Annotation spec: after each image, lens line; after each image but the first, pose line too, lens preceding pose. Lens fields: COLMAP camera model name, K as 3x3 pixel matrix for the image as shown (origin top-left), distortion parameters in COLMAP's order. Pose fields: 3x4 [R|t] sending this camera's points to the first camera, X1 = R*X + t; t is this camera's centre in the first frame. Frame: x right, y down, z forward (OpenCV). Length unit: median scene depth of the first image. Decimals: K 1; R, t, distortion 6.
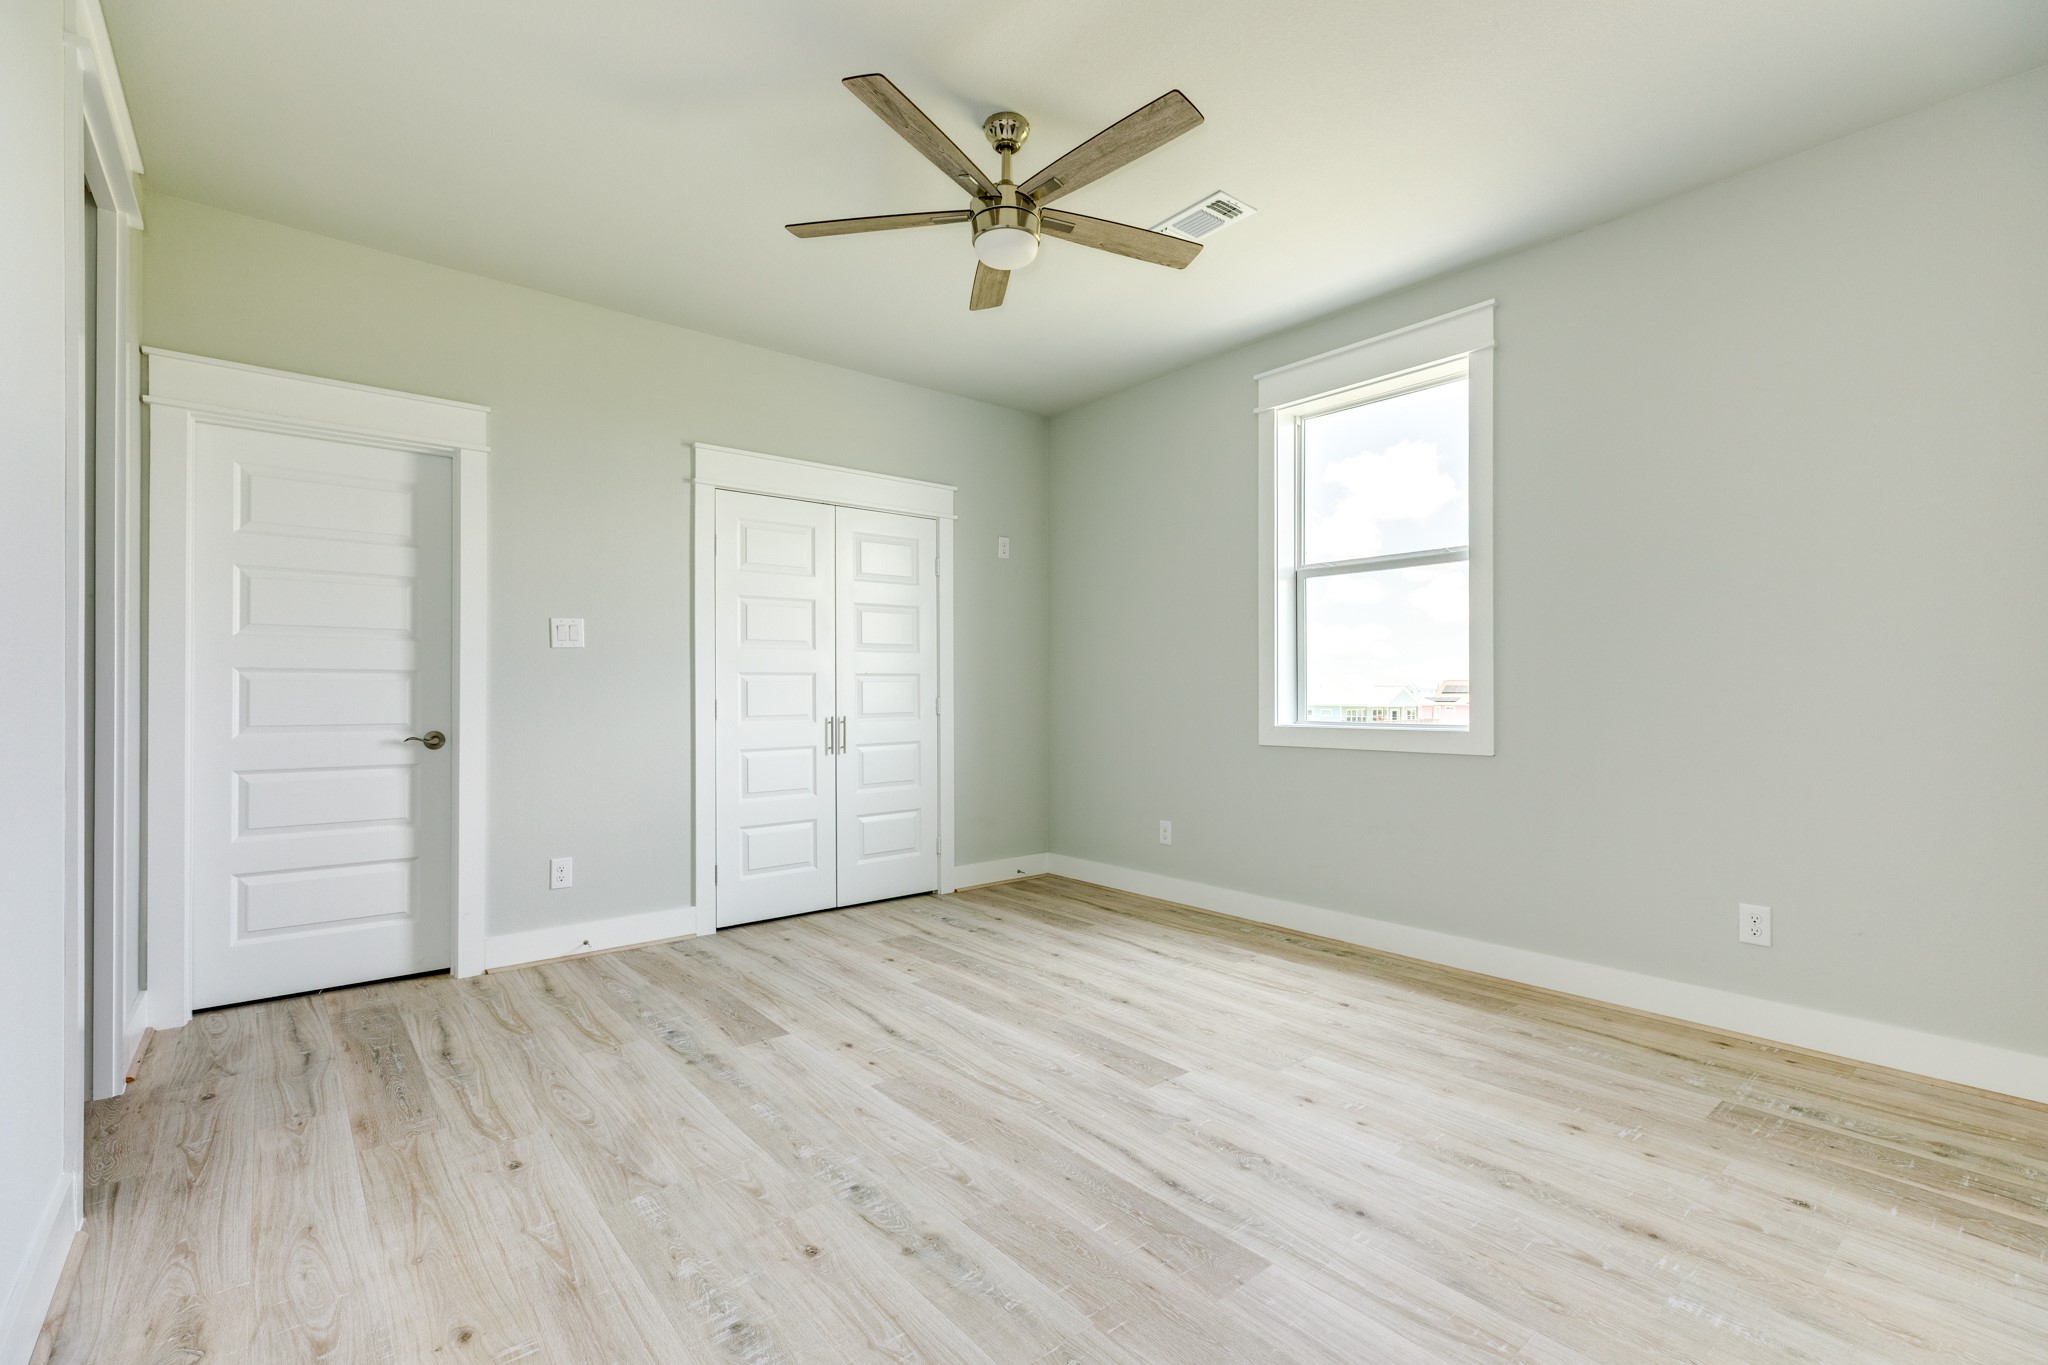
lens RADIAL K [[901.4, 0, 1022.6], [0, 901.4, 685.5], [0, 0, 1]] dist [0.003858, -0.000088]
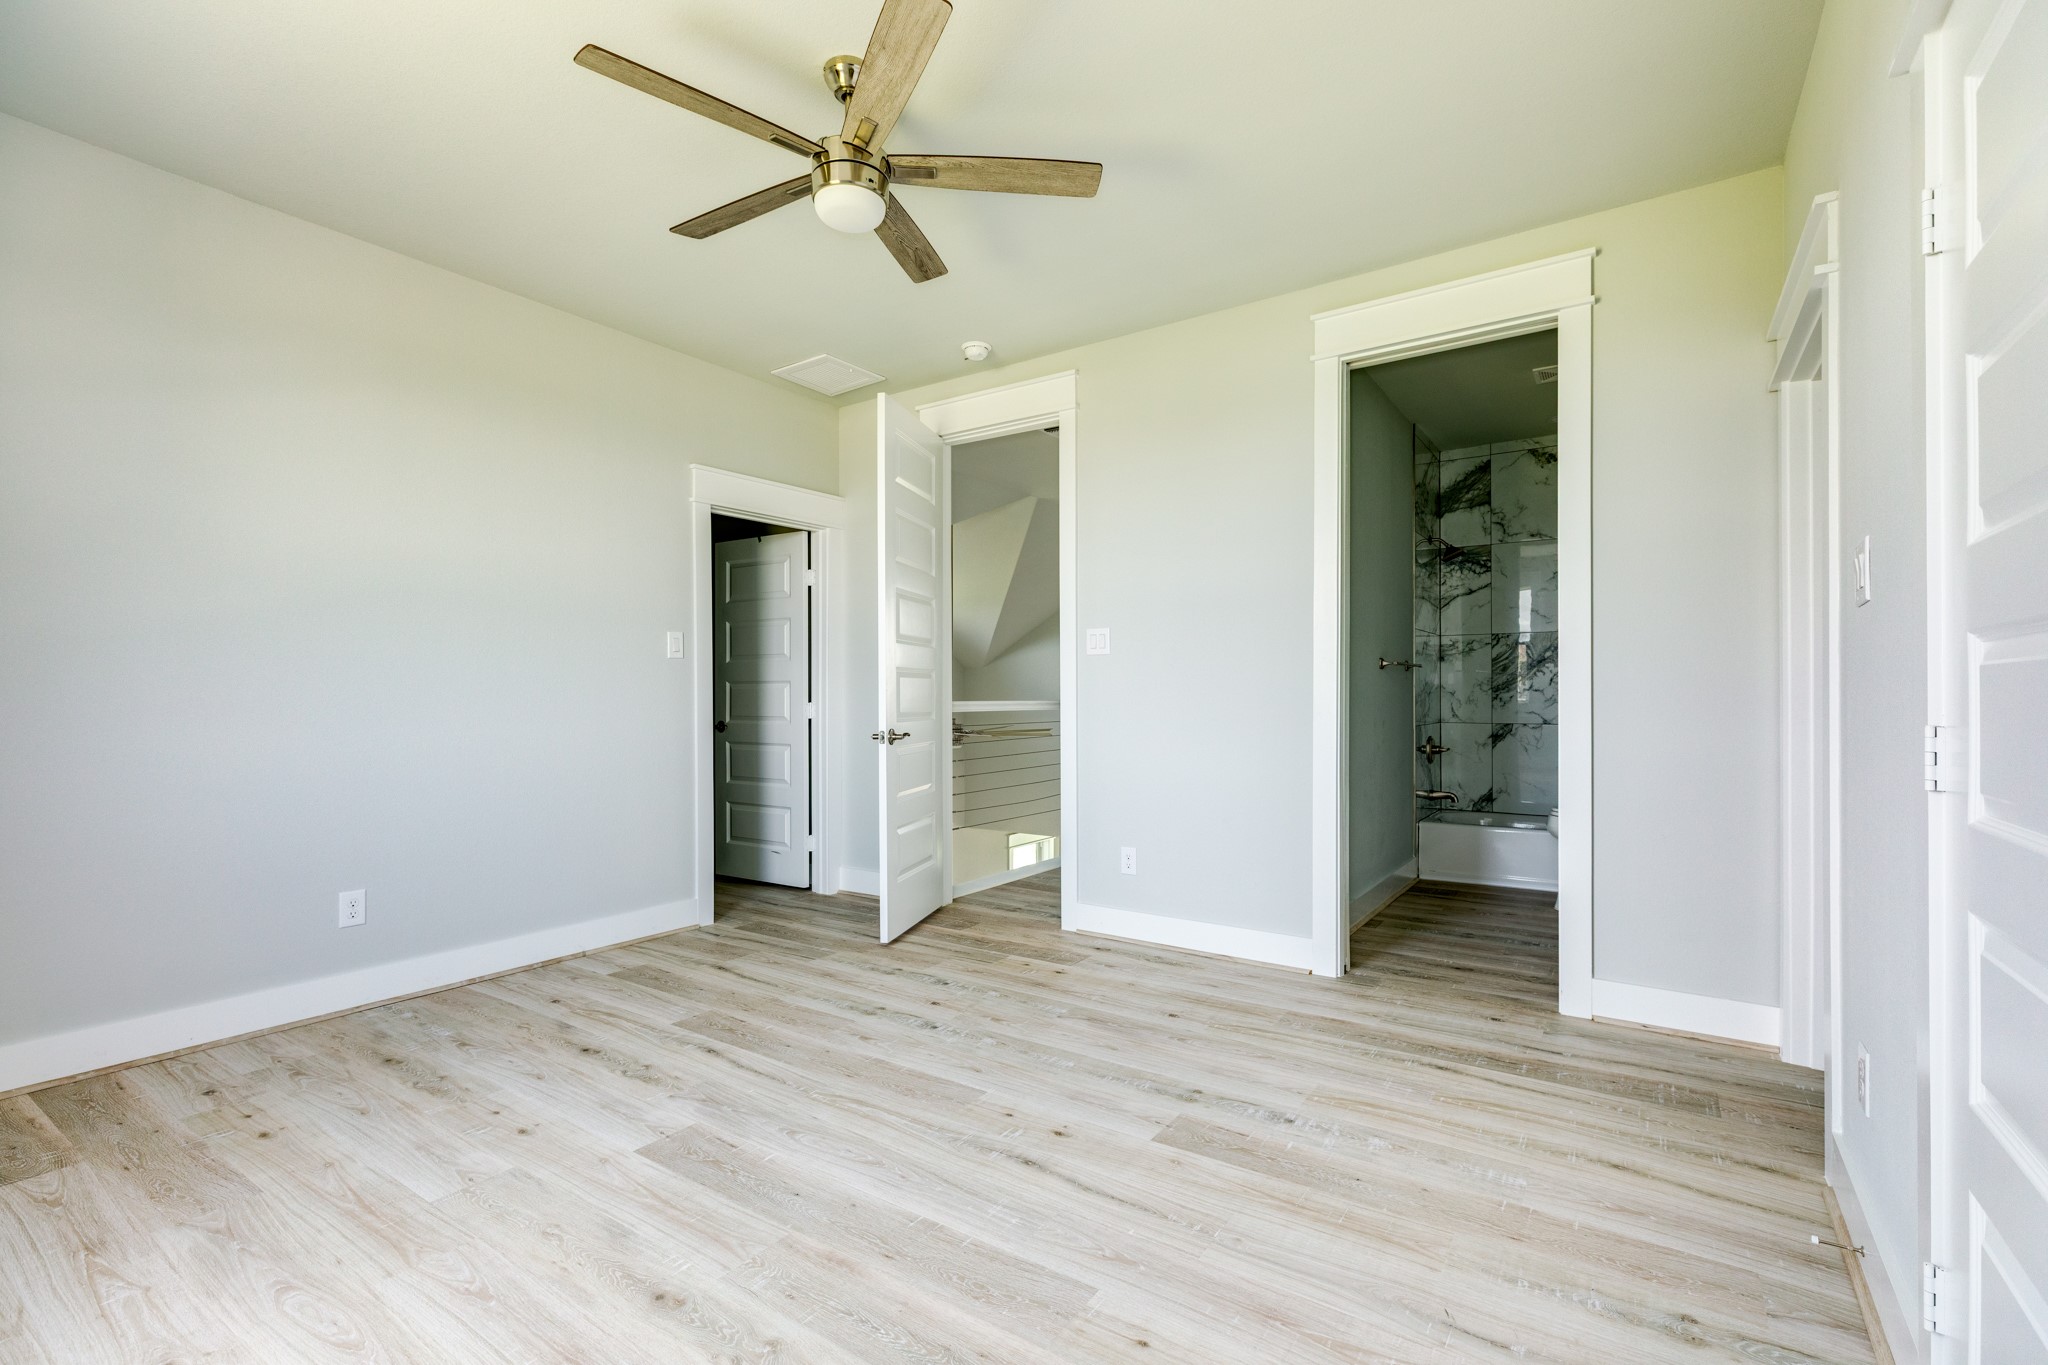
lens RADIAL K [[901.4, 0, 1020.3], [0, 901.4, 690.6], [0, 0, 1]] dist [0.003858, -0.000088]
pose [[-0.961470, 0.003460, -0.274887, 0.068595], [0.006024, 0.999946, -0.008483, 0.007662], [0.274843, -0.009812, -0.961439, 1.937481]]
